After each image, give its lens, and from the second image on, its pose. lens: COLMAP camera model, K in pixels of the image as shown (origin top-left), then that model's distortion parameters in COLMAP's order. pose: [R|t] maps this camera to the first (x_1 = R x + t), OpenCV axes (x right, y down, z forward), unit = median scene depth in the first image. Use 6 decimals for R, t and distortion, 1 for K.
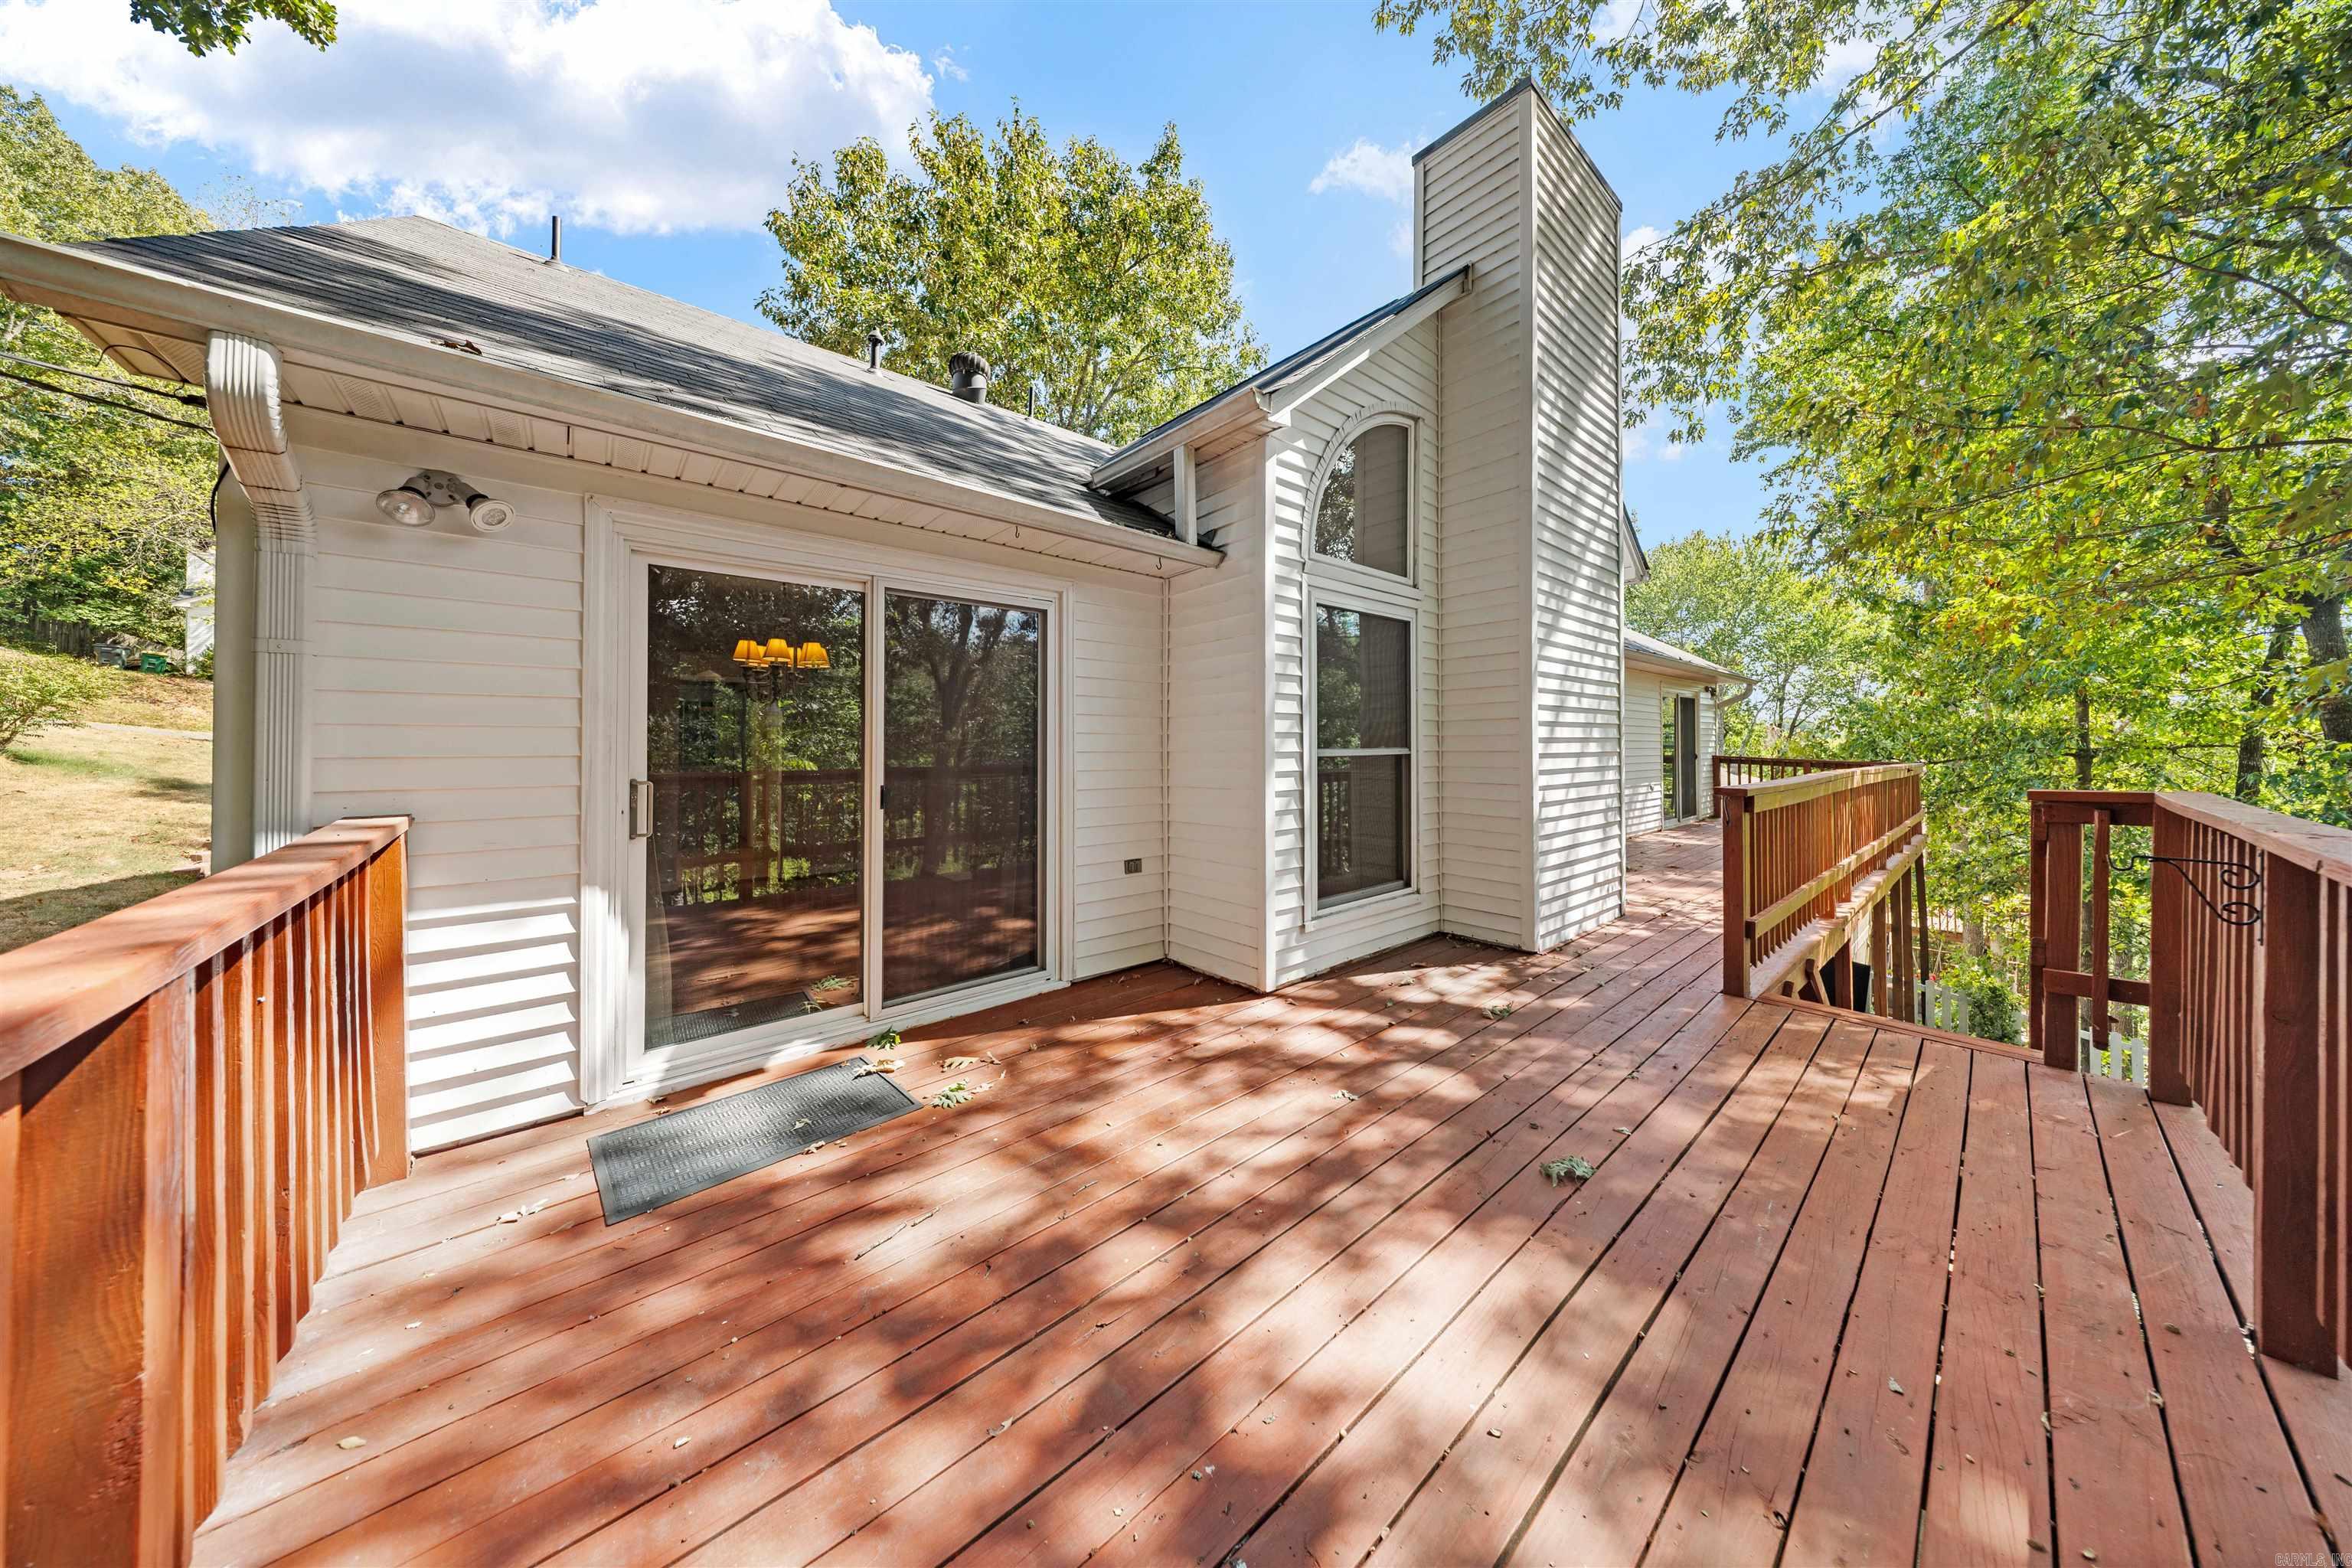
lens RADIAL K [[718.3, 0, 1178.4], [0, 718.3, 738.5], [0, 0, 1]] dist [-0.000619, -0.000051]
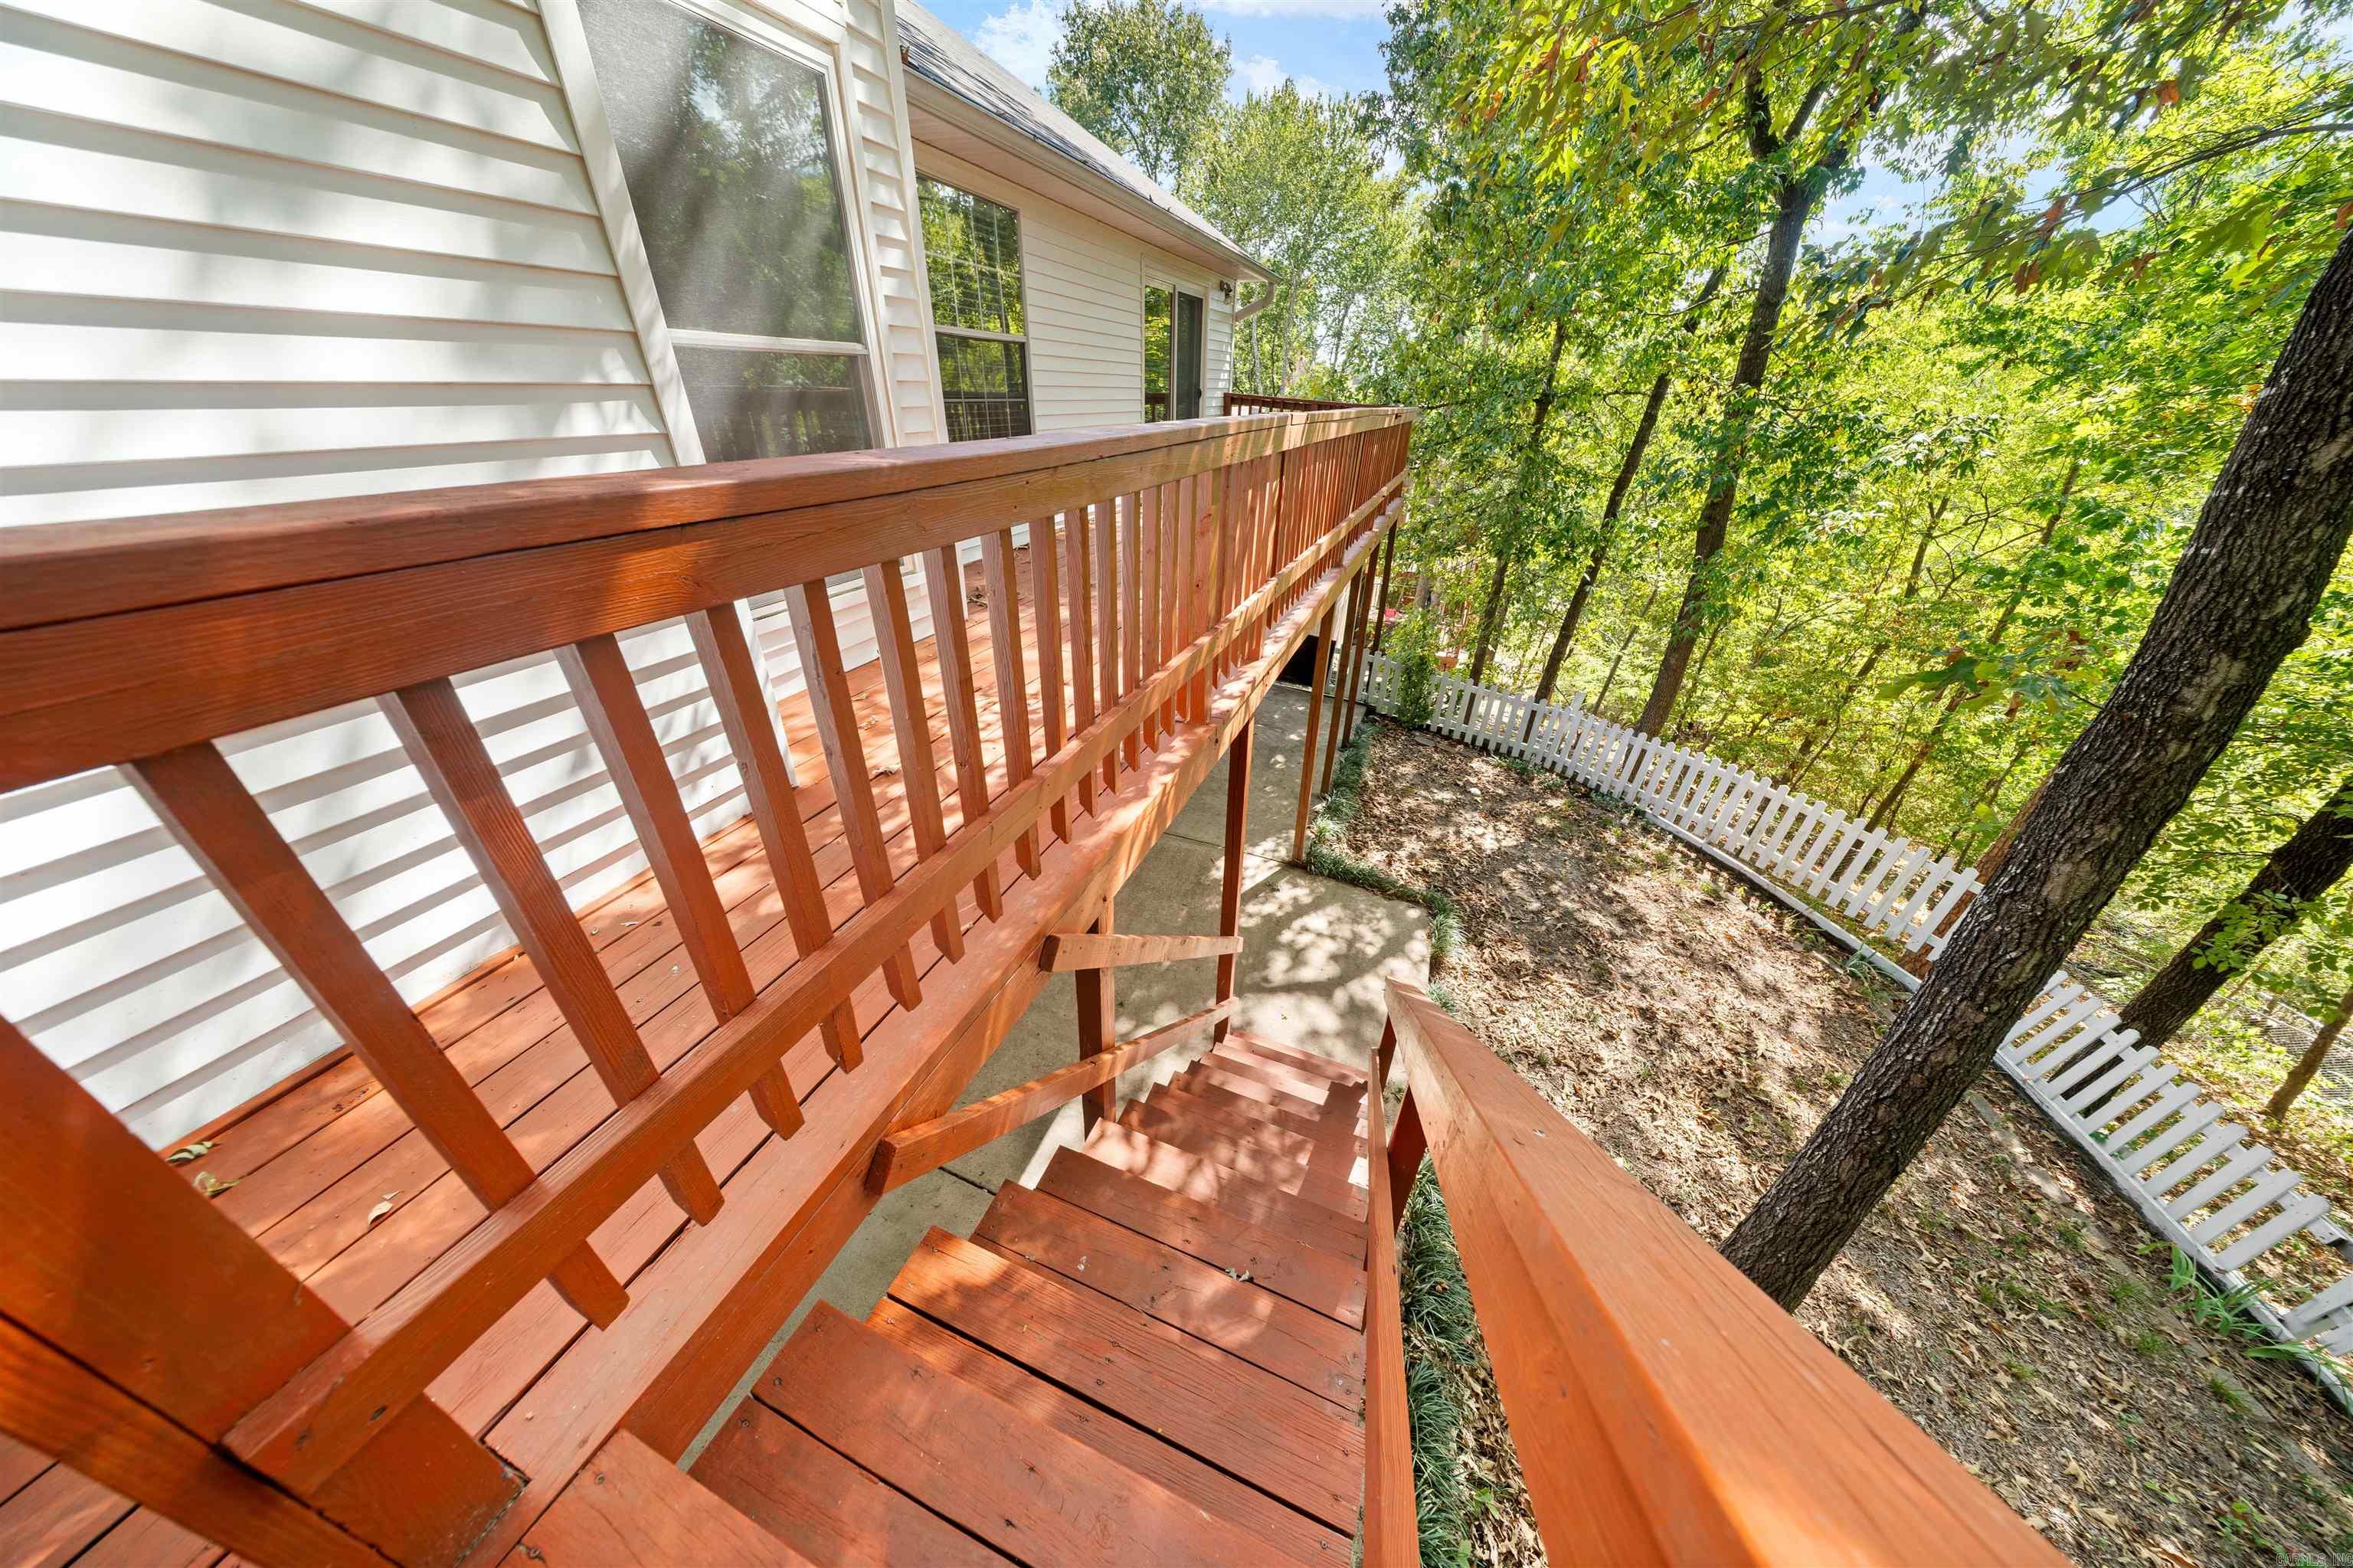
lens RADIAL K [[695.9, 0, 1177.7], [0, 695.9, 769.4], [0, 0, 1]] dist [-0.000242, -0.000075]
pose [[0.883833, -0.198365, 0.423663, 0.378656], [-0.039670, 0.870602, 0.490386, 0.015131], [-0.466117, -0.450226, 0.761598, 0.337990]]
